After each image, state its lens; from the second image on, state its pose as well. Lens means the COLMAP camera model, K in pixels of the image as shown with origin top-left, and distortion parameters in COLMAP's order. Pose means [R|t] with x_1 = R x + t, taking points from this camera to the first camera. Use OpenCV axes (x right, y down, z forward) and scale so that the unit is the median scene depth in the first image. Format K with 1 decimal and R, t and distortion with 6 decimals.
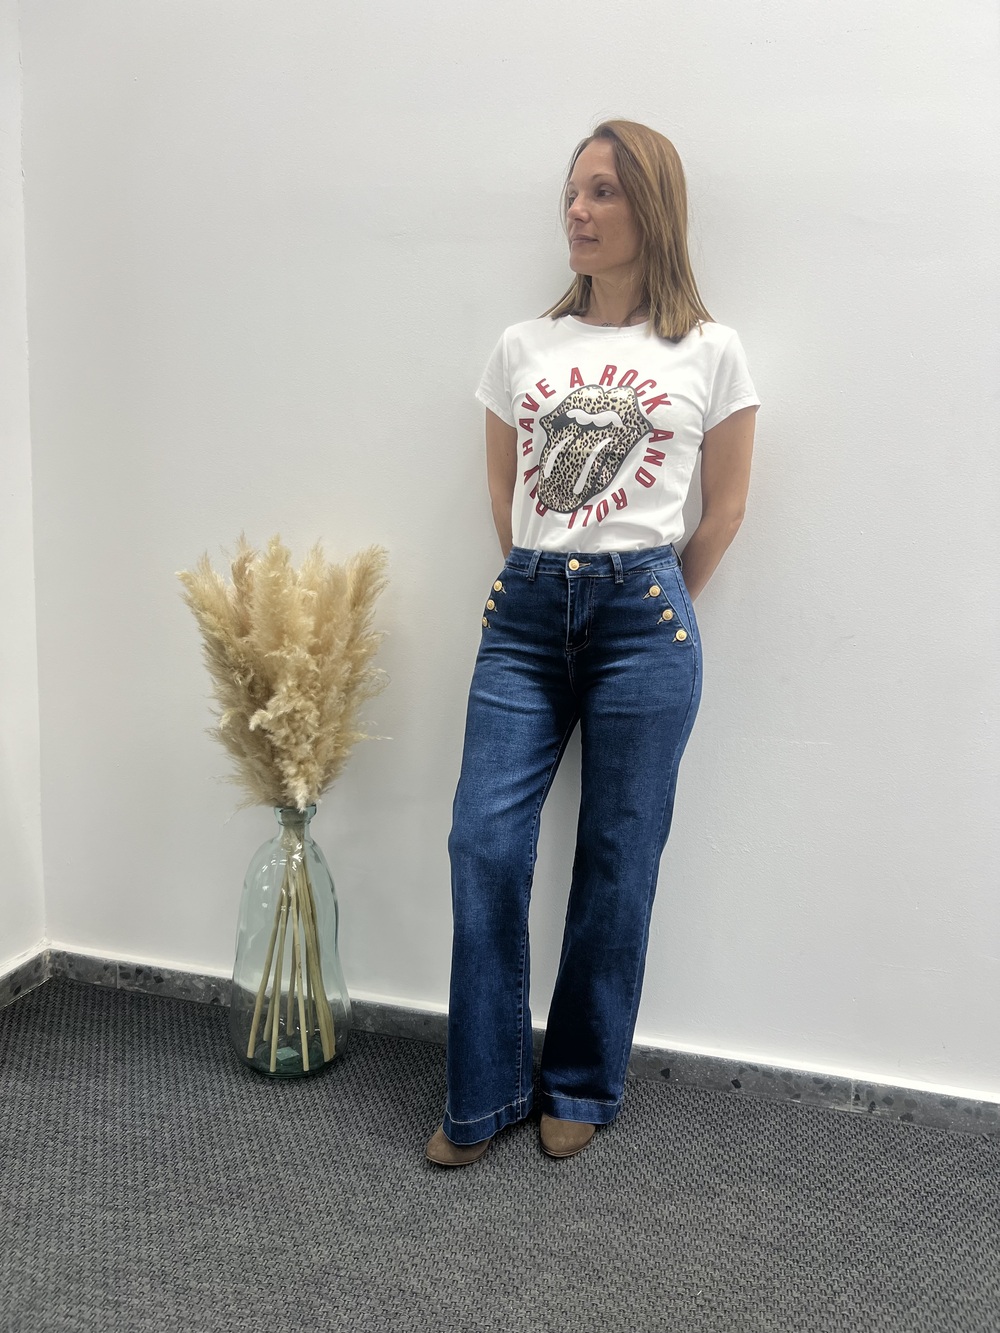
lens RADIAL K [[1084.0, 0, 524.4], [0, 1084.0, 667.2], [0, 0, 1]] dist [0.122834, -0.185146]
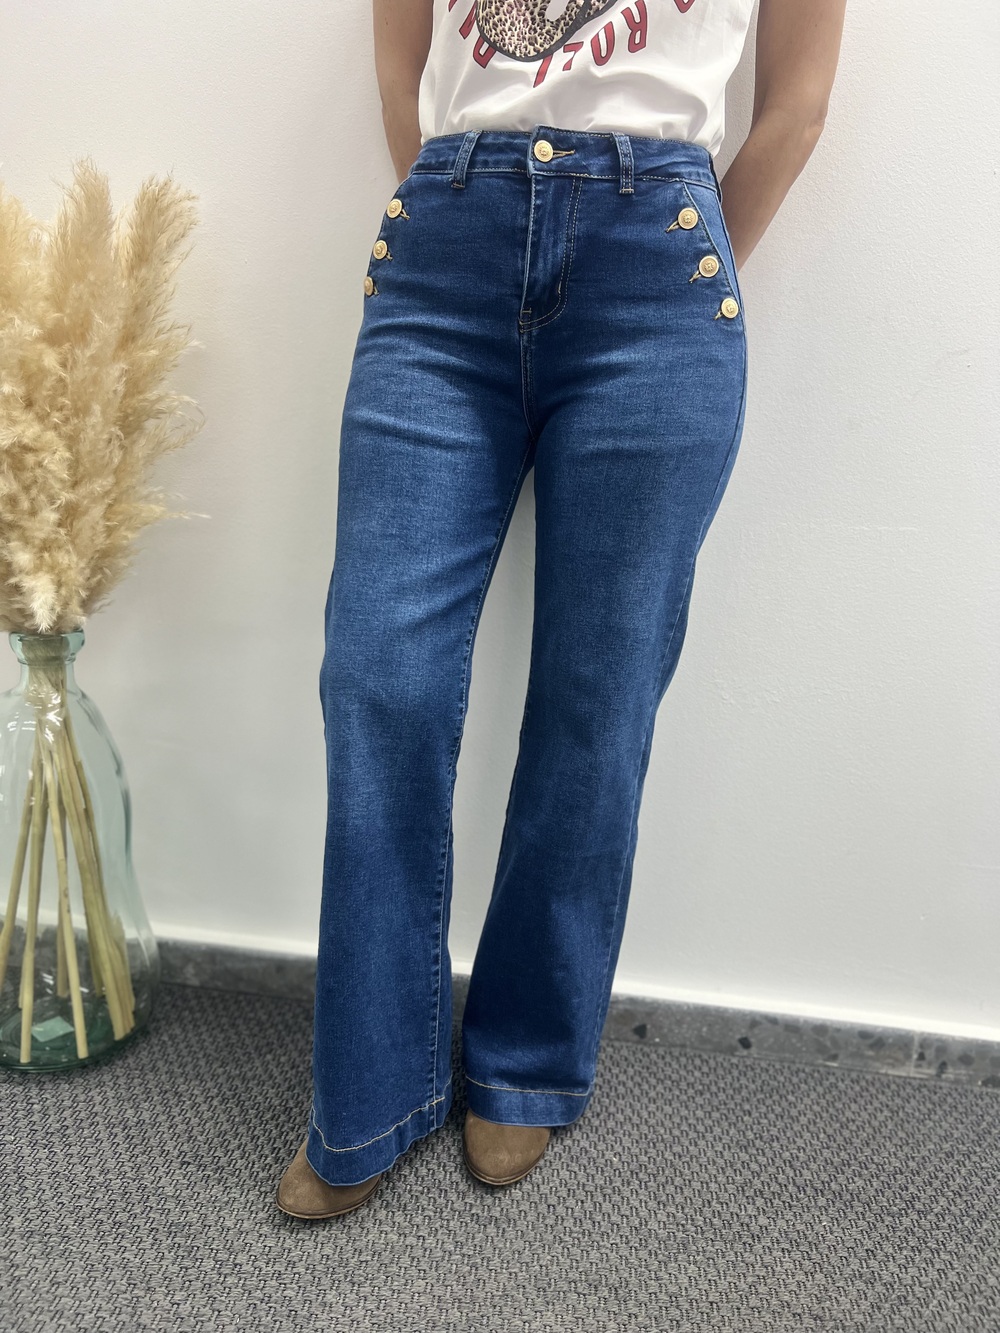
lens RADIAL K [[1084.0, 0, 524.4], [0, 1084.0, 667.2], [0, 0, 1]] dist [0.122834, -0.185146]
pose [[0.992059, -0.003667, 0.125723, -0.030307], [-0.007254, 0.996243, 0.086298, 0.099978], [-0.125567, -0.086525, 0.988305, 0.407965]]
